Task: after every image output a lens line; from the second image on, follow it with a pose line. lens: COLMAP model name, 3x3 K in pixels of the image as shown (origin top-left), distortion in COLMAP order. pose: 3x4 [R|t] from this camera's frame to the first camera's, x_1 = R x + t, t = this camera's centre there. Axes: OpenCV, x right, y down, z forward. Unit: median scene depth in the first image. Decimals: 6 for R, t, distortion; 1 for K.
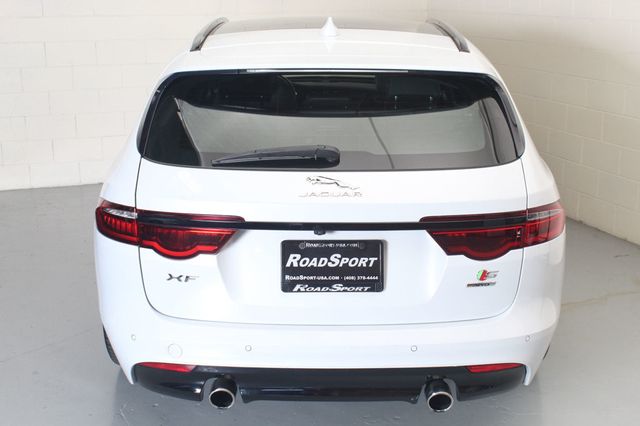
lens RADIAL K [[872.7, 0, 319.6], [0, 872.7, 216.2], [0, 0, 1]] dist [-0.044933, 0.000000]
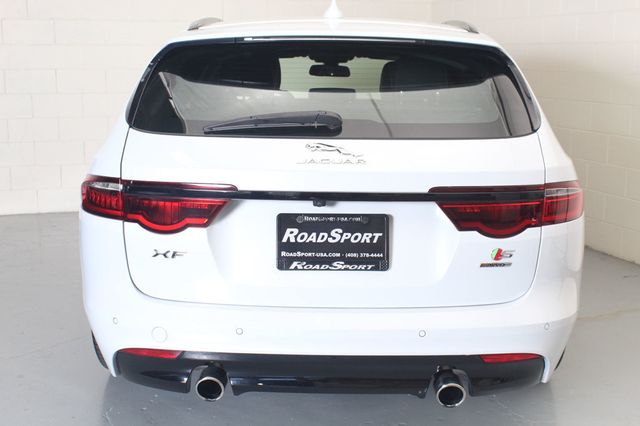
lens RADIAL K [[828.2, 0, 317.1], [0, 828.2, 210.3], [0, 0, 1]] dist [-0.068282, 0.000000]
pose [[0.999886, 0.009833, -0.011477, 0.007570], [-0.010687, 0.996979, -0.076931, 0.089852], [0.010685, 0.077045, 0.996970, 0.131562]]
